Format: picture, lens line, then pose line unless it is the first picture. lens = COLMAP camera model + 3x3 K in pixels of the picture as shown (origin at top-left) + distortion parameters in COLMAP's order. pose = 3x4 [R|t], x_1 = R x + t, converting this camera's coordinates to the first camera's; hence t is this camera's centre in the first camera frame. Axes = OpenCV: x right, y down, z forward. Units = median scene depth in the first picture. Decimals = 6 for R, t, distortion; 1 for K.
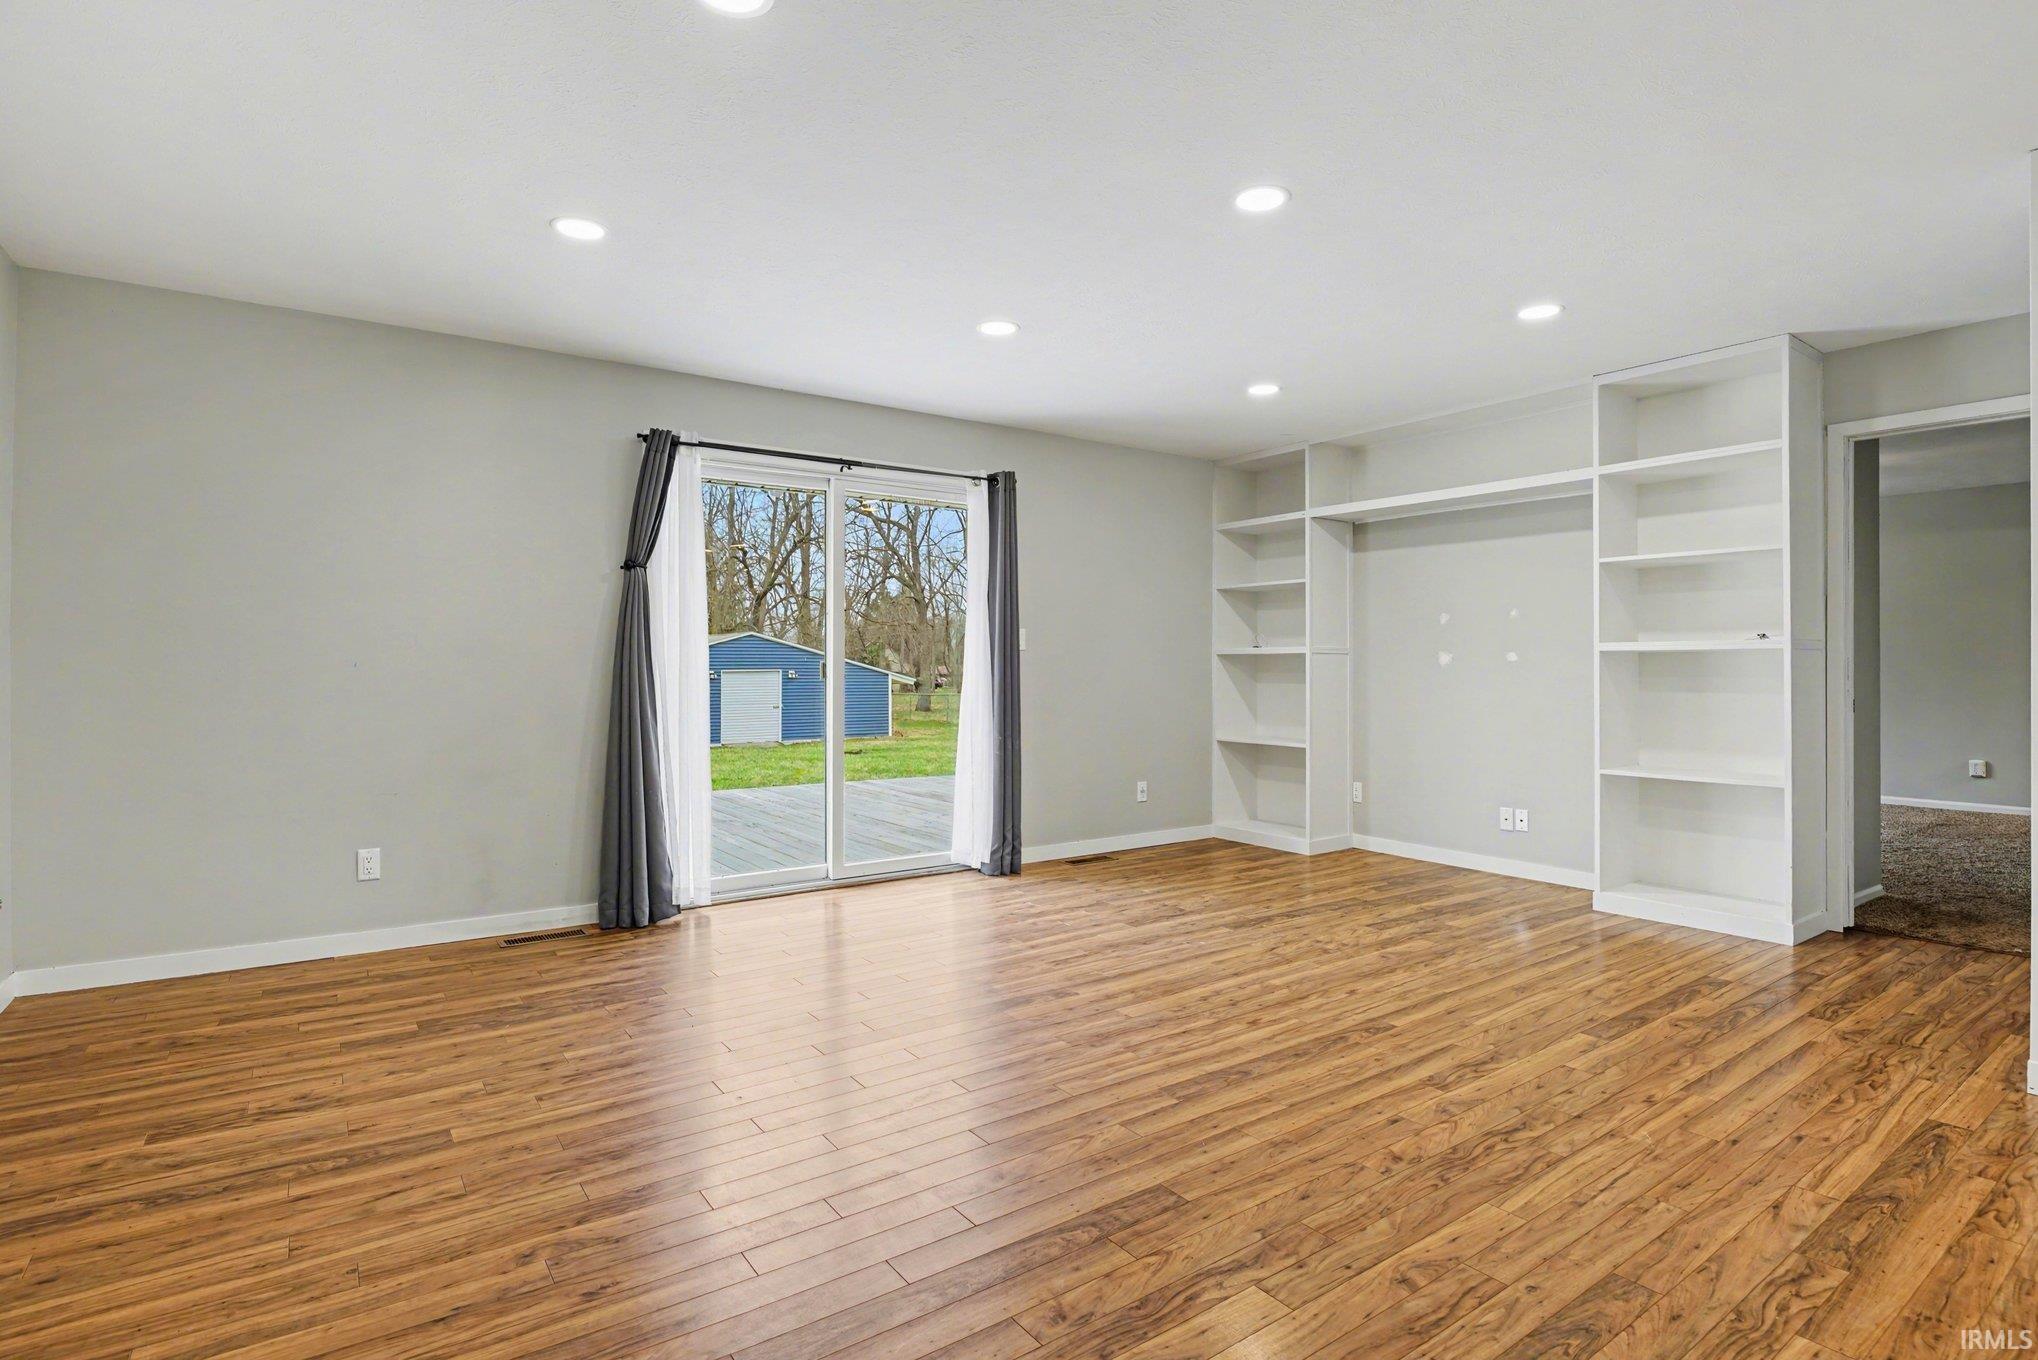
lens RADIAL K [[1011.5, 0, 1028.5], [0, 1011.5, 679.1], [0, 0, 1]] dist [-0.038407, -0.001822]
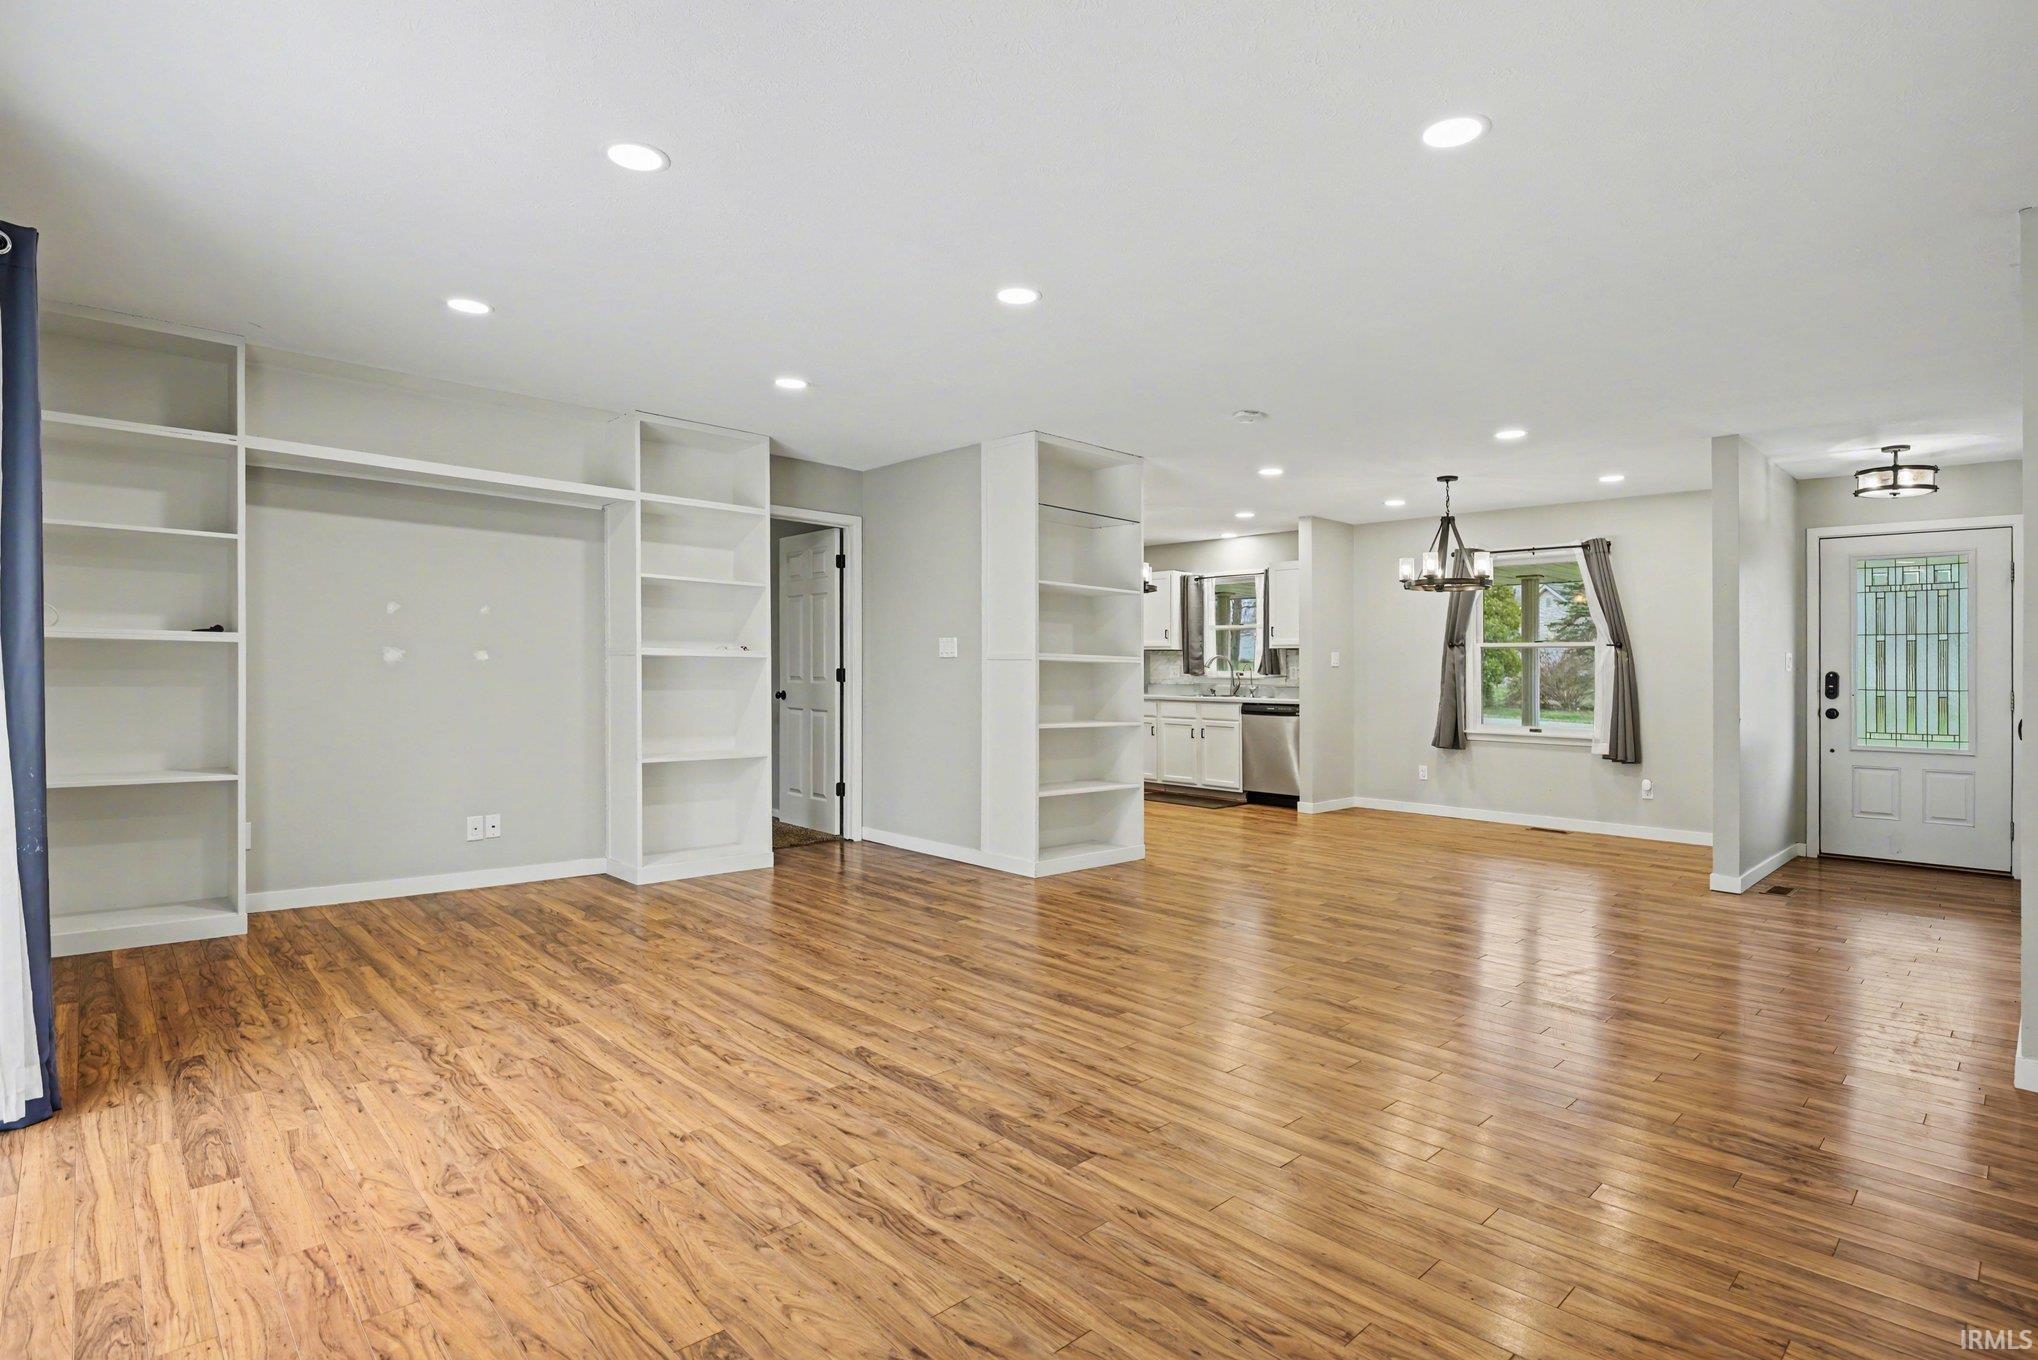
lens RADIAL K [[1011.5, 0, 1030.1], [0, 1011.5, 666.3], [0, 0, 1]] dist [-0.038407, -0.001822]
pose [[-0.146812, 0.007122, 0.989139, -0.848346], [-0.002087, 0.999970, -0.007509, -0.010035], [-0.989162, -0.003167, -0.146792, 1.004171]]
